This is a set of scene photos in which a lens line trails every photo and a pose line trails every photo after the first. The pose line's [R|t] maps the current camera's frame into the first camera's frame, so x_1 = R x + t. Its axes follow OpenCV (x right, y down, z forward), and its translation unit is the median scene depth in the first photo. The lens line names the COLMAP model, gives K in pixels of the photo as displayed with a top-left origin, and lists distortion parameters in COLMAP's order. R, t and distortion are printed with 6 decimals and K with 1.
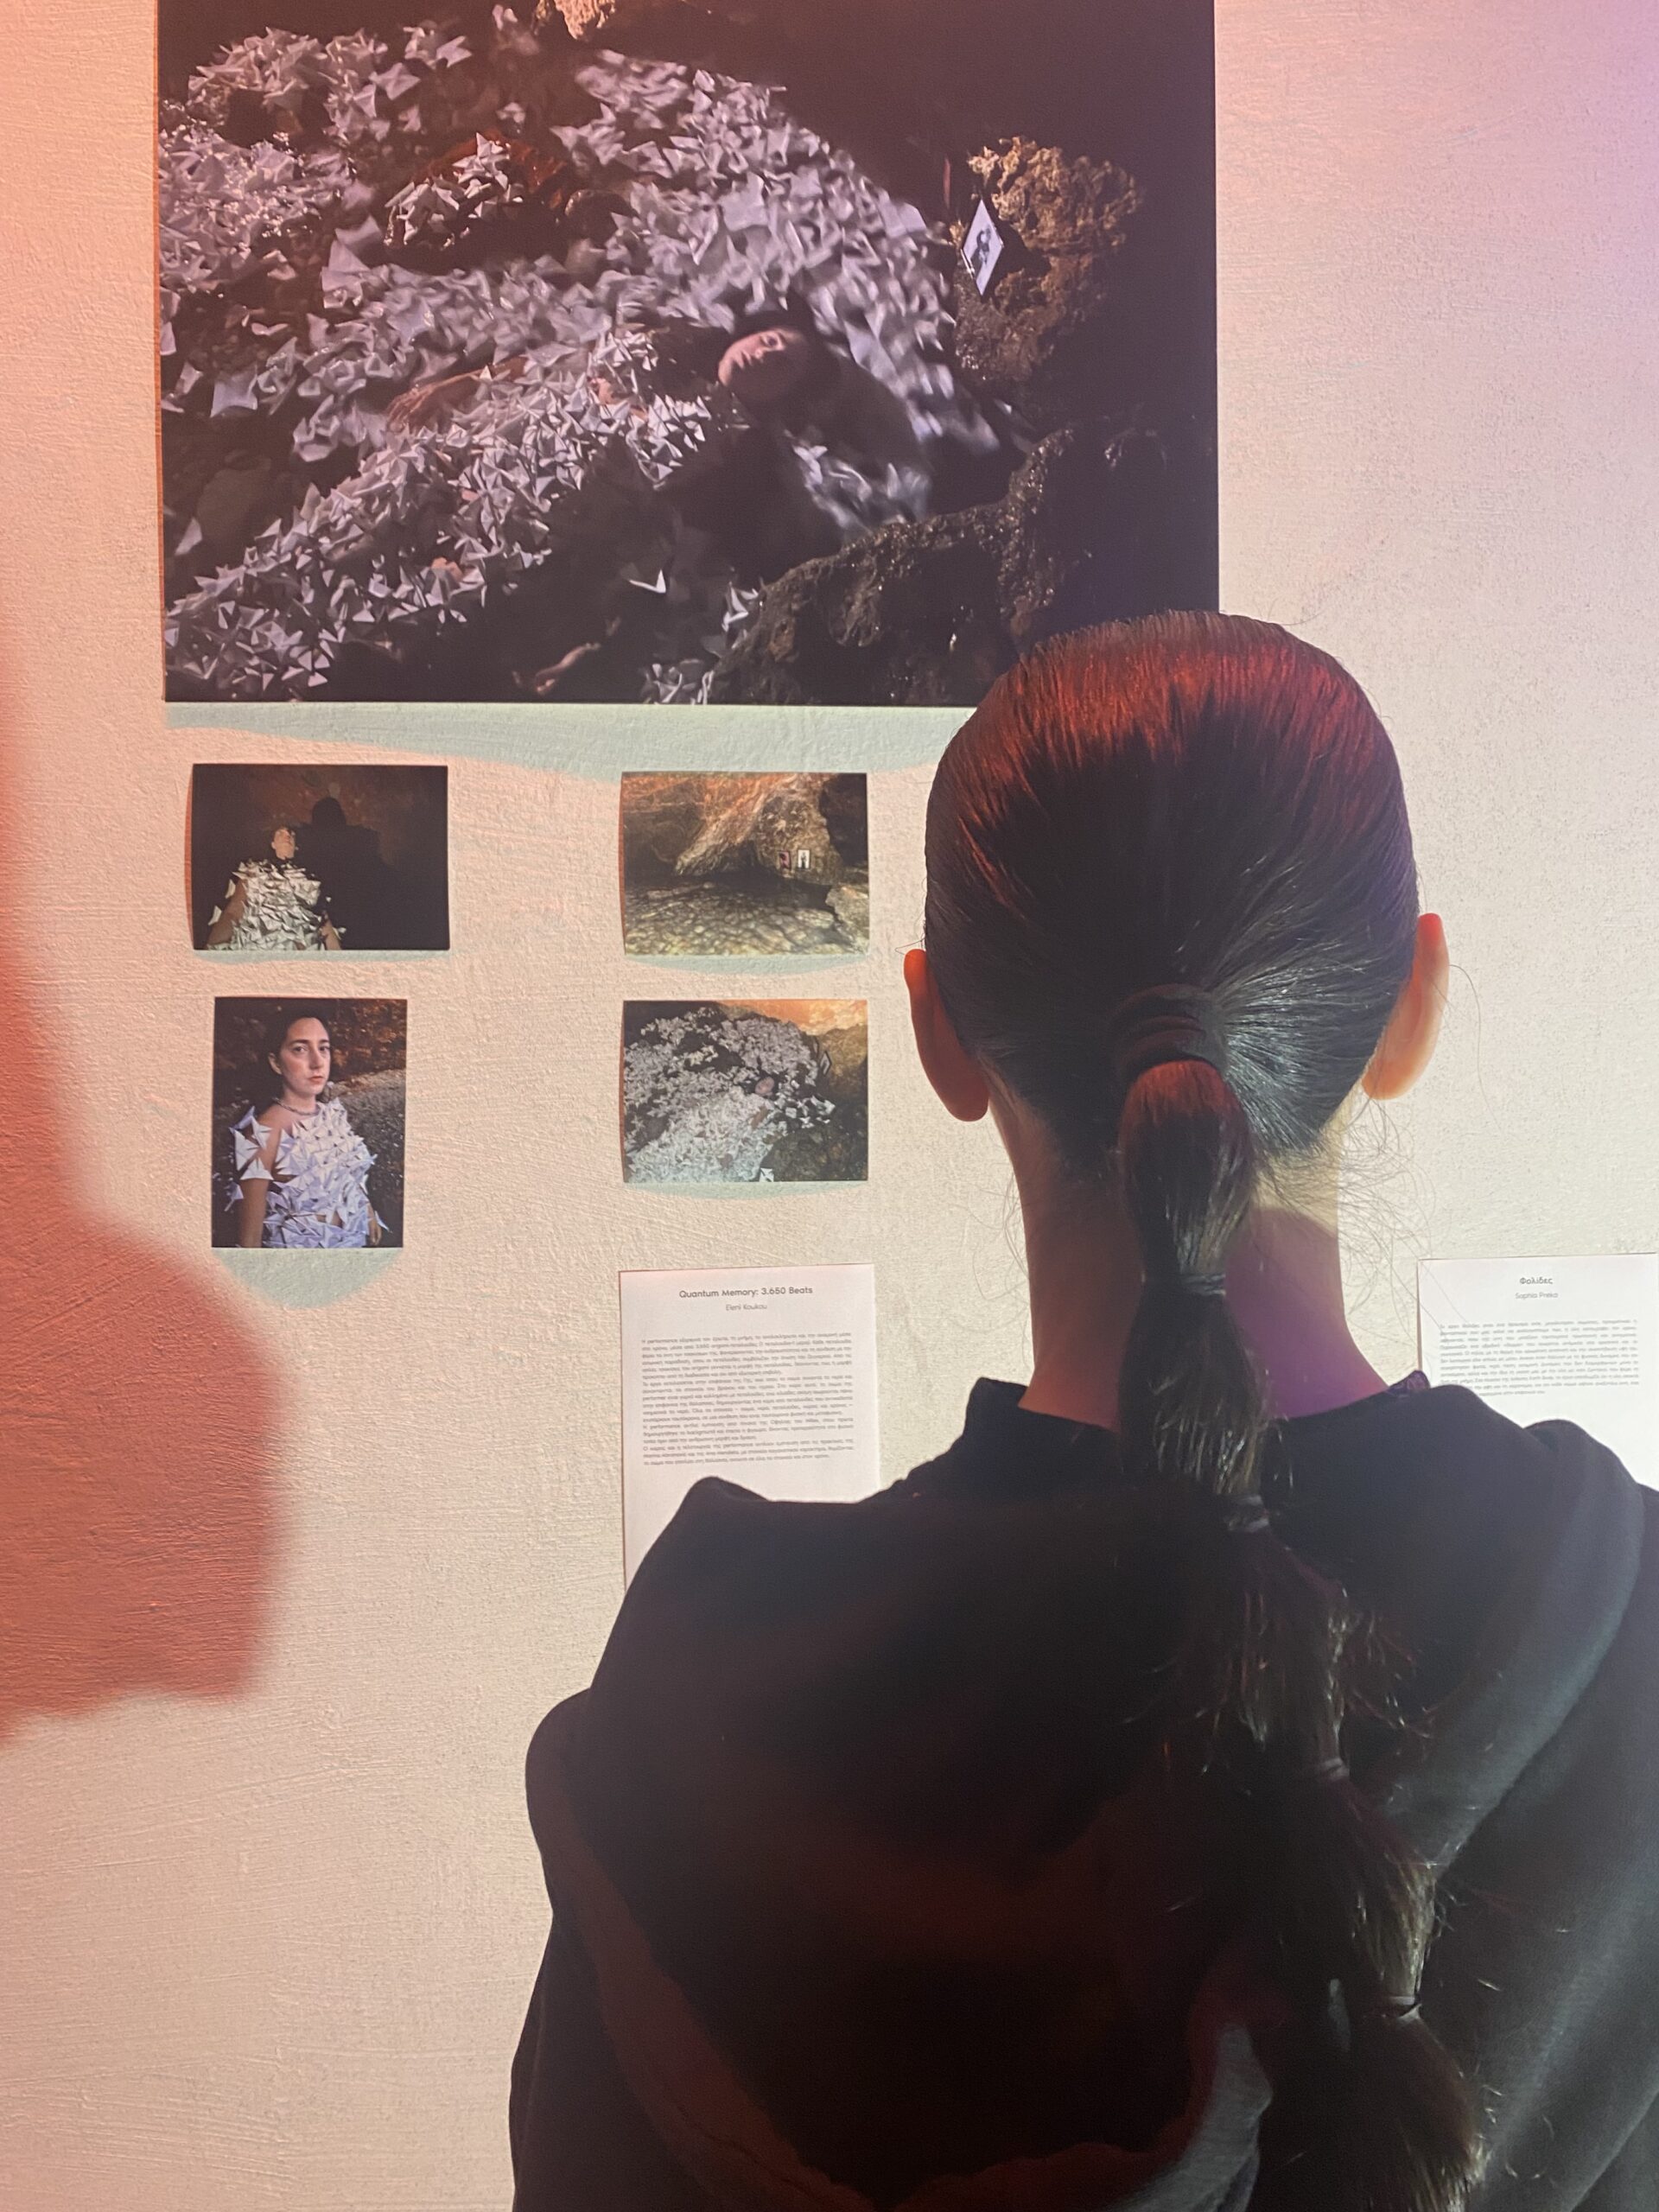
lens RADIAL K [[1692.5, 0, 830.3], [0, 1692.5, 1099.5], [0, 0, 1]] dist [0.020805, -0.017235]
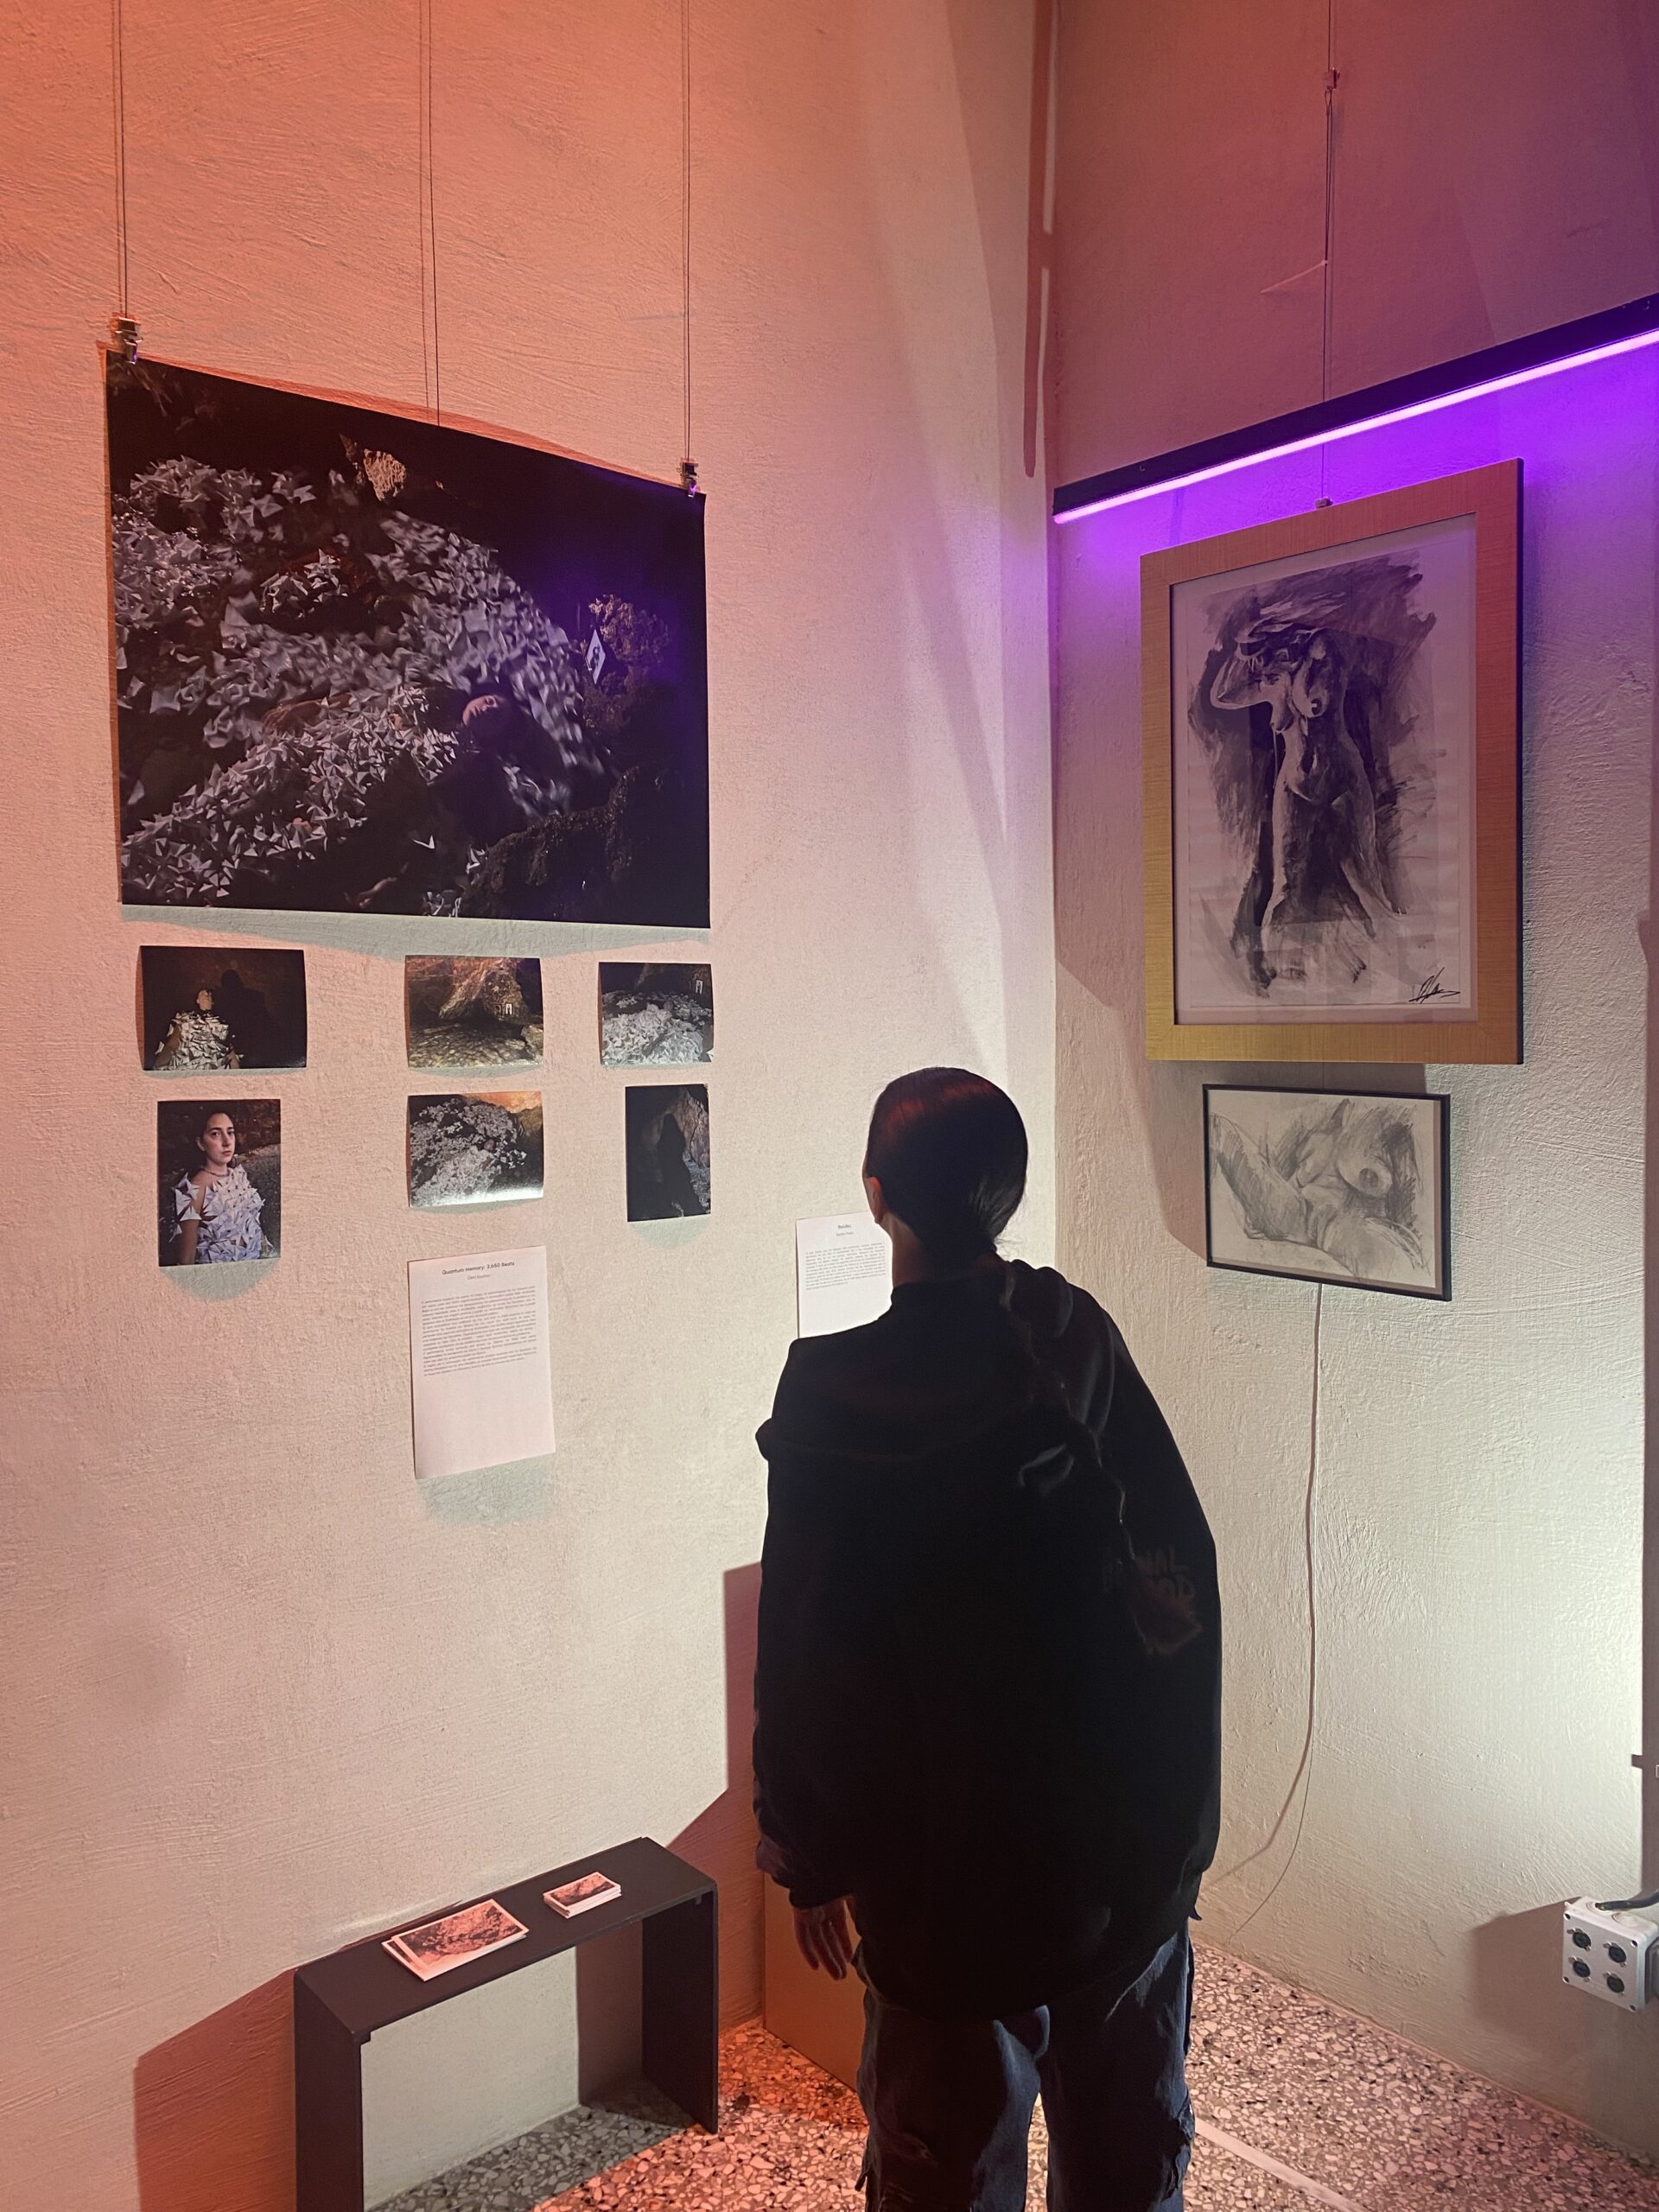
lens RADIAL K [[1692.5, 0, 829.0], [0, 1692.5, 1107.7], [0, 0, 1]] dist [0.020805, -0.017235]
pose [[0.805940, -0.027137, 0.591375, -0.768663], [-0.000632, 0.998909, 0.046700, -0.124735], [-0.591997, -0.038011, 0.805043, -0.561982]]
